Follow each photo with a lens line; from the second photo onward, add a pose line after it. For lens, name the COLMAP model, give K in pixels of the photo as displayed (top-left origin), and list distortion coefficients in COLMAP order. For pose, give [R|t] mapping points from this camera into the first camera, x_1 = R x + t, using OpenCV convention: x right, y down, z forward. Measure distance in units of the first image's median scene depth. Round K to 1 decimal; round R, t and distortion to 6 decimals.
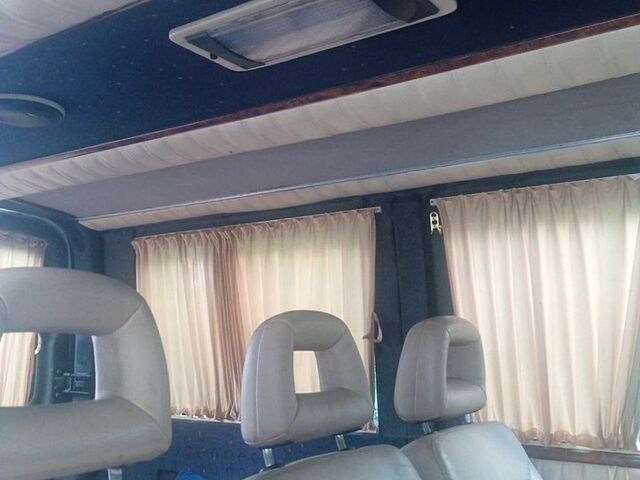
lens RADIAL K [[704.6, 0, 320.0], [0, 704.6, 240.0], [0, 0, 1]] dist [0.105607, -0.216879]
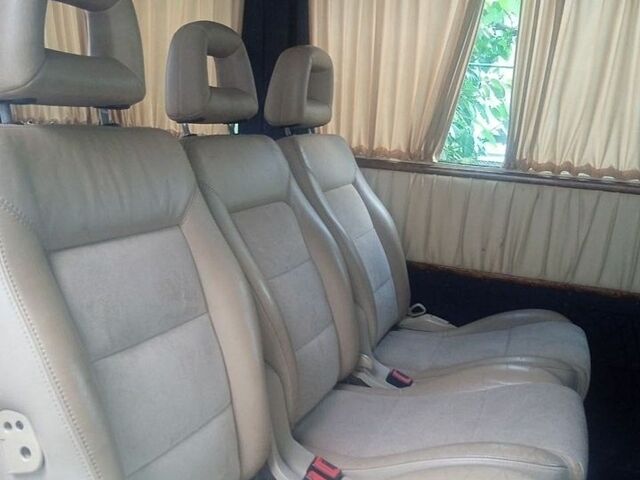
lens RADIAL K [[704.6, 0, 320.0], [0, 704.6, 240.0], [0, 0, 1]] dist [0.105607, -0.216879]
pose [[0.965883, 0.026868, 0.257582, -0.106844], [-0.110496, 0.942286, 0.316051, 0.030277], [-0.234224, -0.333730, 0.913106, -0.232982]]
